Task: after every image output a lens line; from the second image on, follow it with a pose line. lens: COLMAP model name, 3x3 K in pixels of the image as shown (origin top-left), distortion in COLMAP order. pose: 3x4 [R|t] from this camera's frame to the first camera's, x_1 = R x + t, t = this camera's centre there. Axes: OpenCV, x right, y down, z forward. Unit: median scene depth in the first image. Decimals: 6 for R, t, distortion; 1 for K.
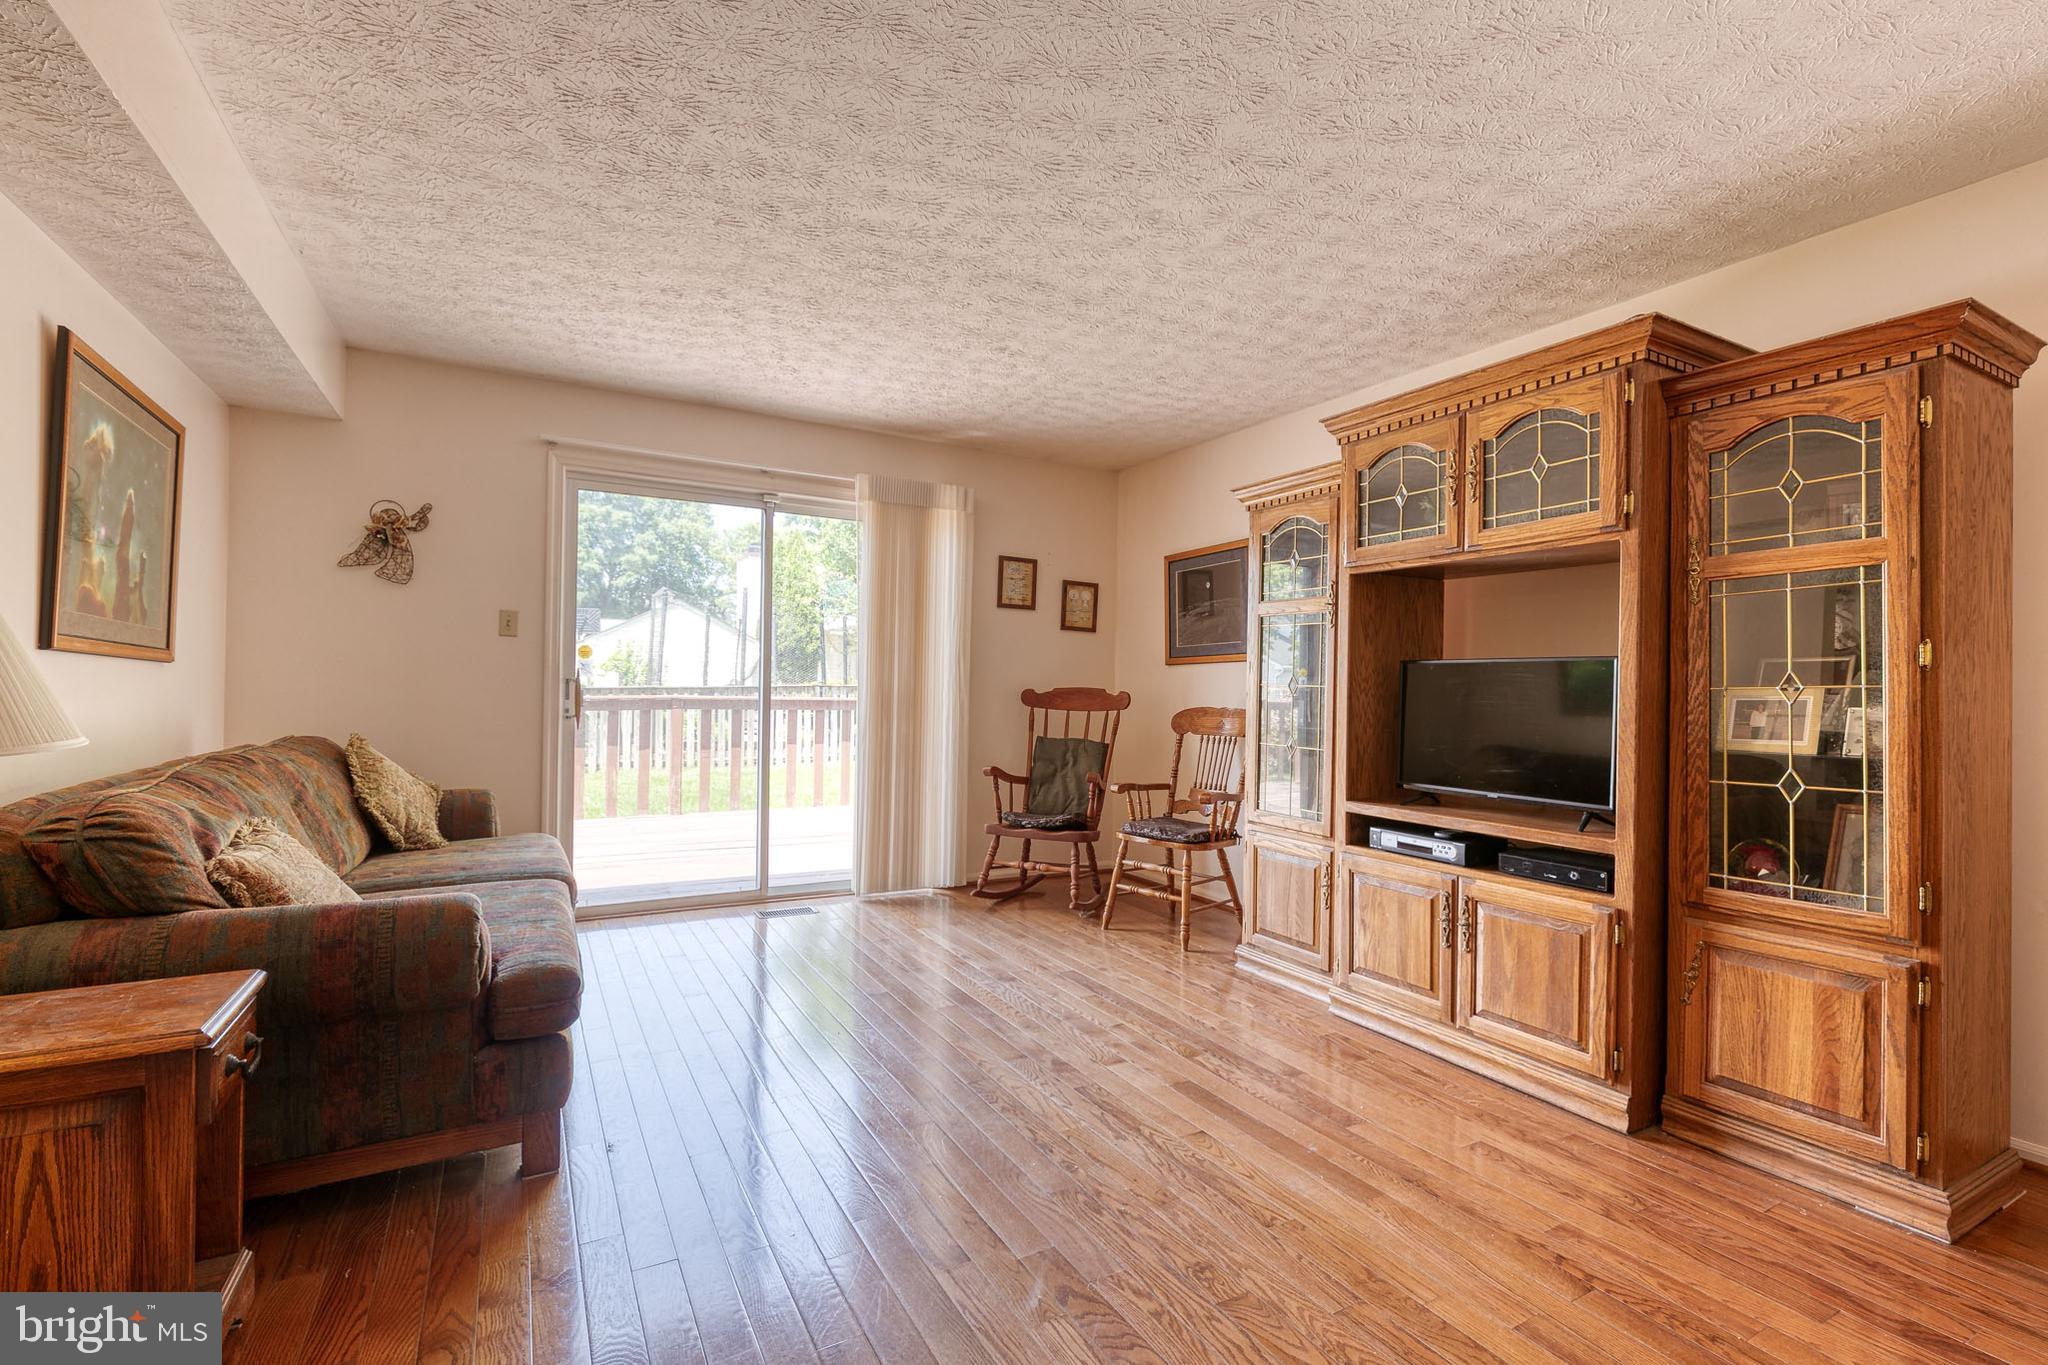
lens RADIAL K [[928.5, 0, 1037.8], [0, 928.5, 691.1], [0, 0, 1]] dist [0.009893, -0.001849]
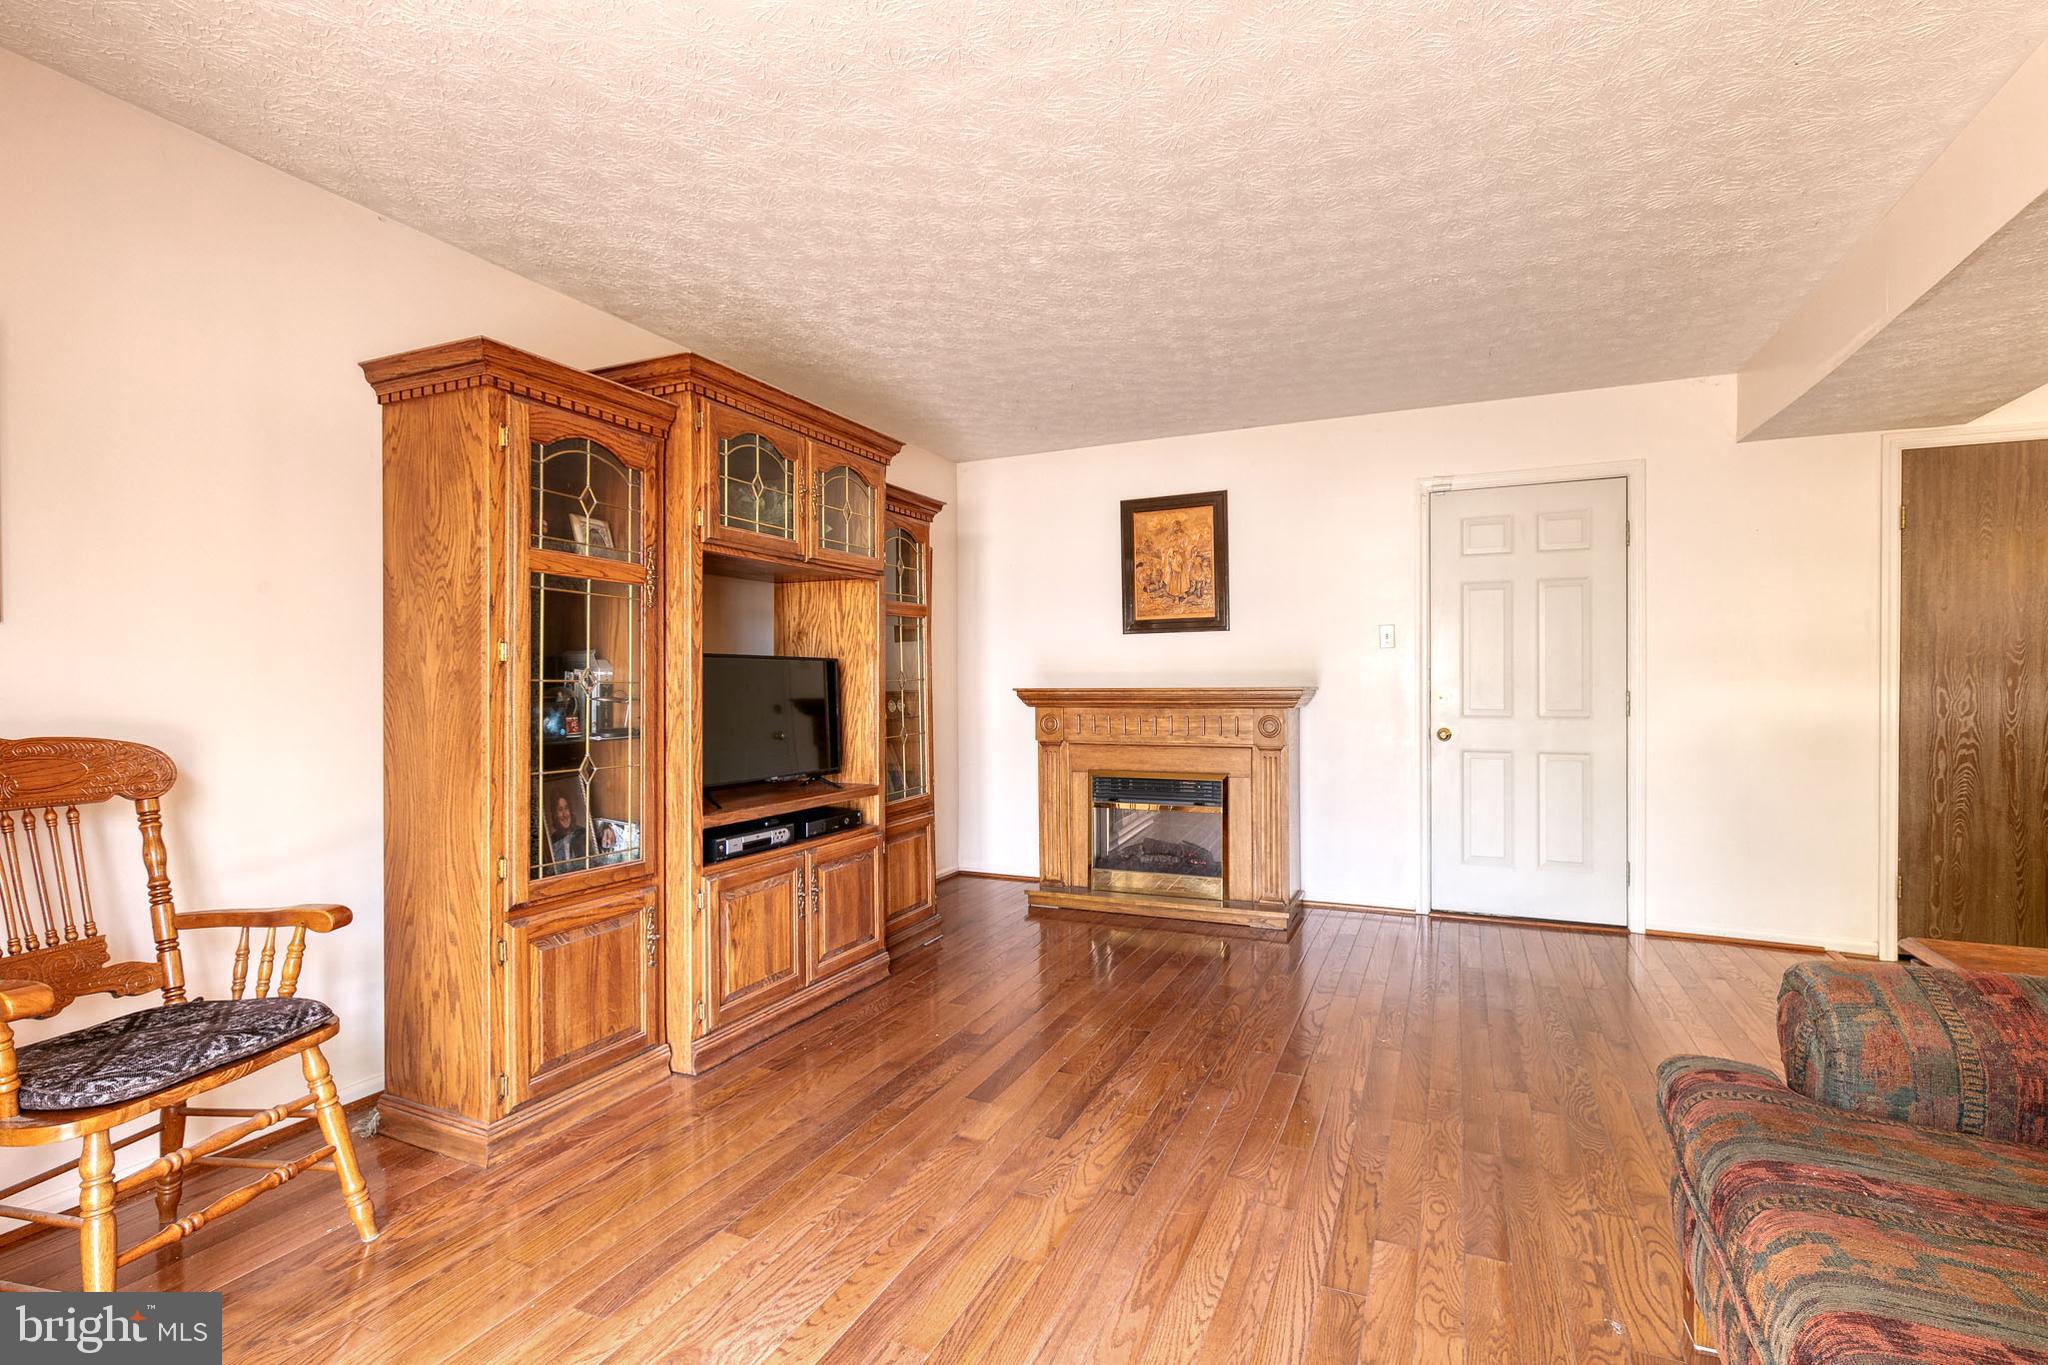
lens RADIAL K [[928.5, 0, 1037.1], [0, 928.5, 695.5], [0, 0, 1]] dist [0.009893, -0.001849]
pose [[-0.593830, -0.012871, 0.804488, -0.593830], [0.003470, 0.999822, 0.018557, -0.007483], [-0.804583, 0.013811, -0.593679, 1.397591]]
